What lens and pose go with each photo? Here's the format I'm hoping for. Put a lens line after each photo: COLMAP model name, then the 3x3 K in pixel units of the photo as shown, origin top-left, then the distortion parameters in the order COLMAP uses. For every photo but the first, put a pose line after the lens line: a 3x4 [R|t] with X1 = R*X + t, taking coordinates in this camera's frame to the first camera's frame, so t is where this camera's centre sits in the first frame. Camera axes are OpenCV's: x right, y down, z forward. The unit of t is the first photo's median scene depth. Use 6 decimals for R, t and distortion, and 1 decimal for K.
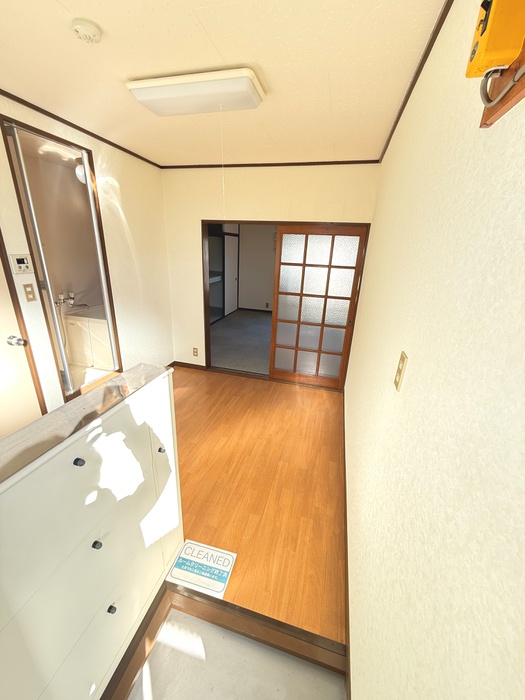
lens RADIAL K [[277.4, 0, 262.5], [0, 277.4, 350.0], [0, 0, 1]] dist [-0.000383, -0.000036]
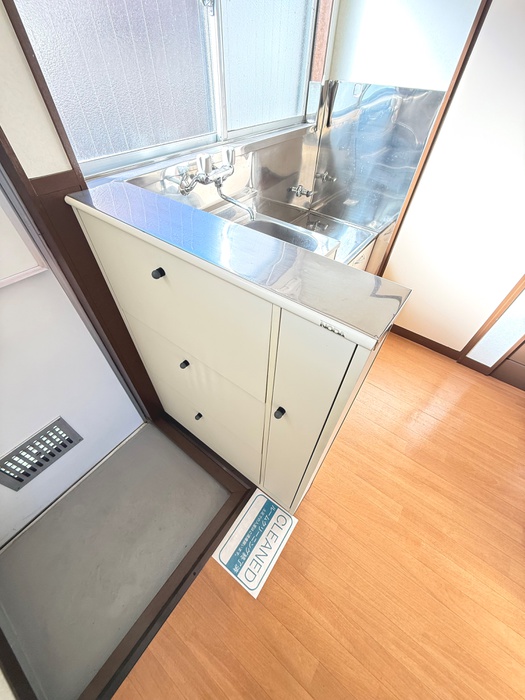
lens RADIAL K [[277.4, 0, 262.5], [0, 277.4, 350.0], [0, 0, 1]] dist [-0.000383, -0.000036]
pose [[-0.365472, 0.652808, -0.663530, -0.026383], [-0.364232, 0.555707, 0.747345, -0.053359], [0.856601, 0.514812, 0.034678, 0.387400]]
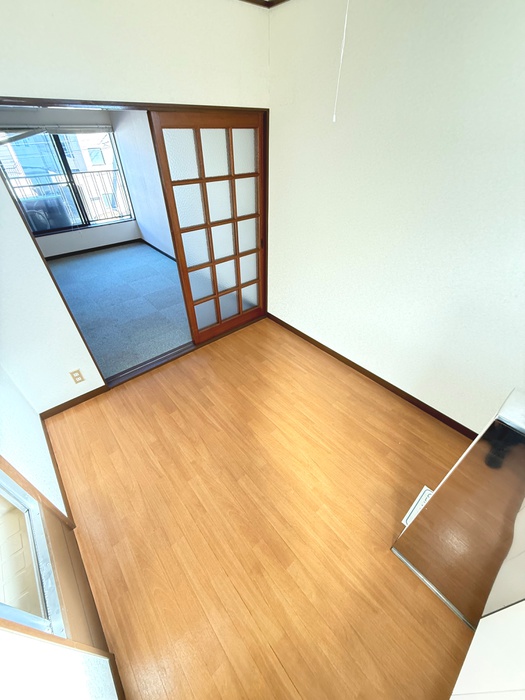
lens RADIAL K [[277.4, 0, 262.5], [0, 277.4, 350.0], [0, 0, 1]] dist [-0.000383, -0.000036]
pose [[0.559904, -0.546672, 0.622621, -0.483397], [0.313917, 0.835392, 0.451194, -0.242333], [-0.766788, -0.057174, 0.639349, 0.463014]]
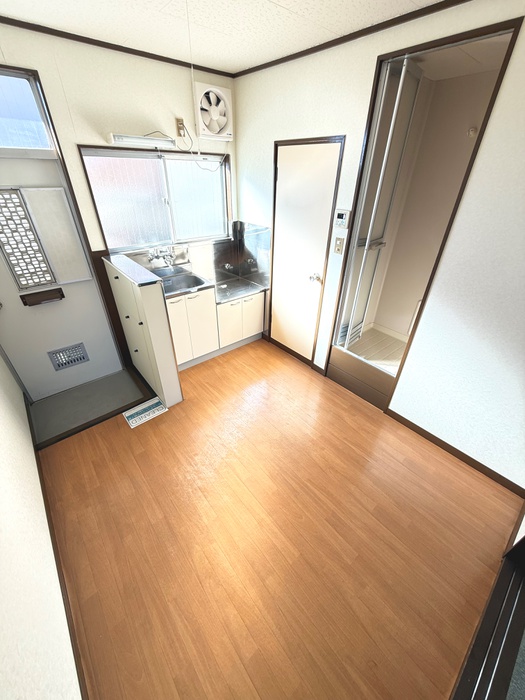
lens RADIAL K [[277.4, 0, 262.5], [0, 277.4, 350.0], [0, 0, 1]] dist [-0.000383, -0.000036]
pose [[-0.567586, 0.396438, -0.721583, 0.219386], [-0.326144, 0.696473, 0.639183, -0.371733], [0.755960, 0.598132, -0.266012, 0.925226]]
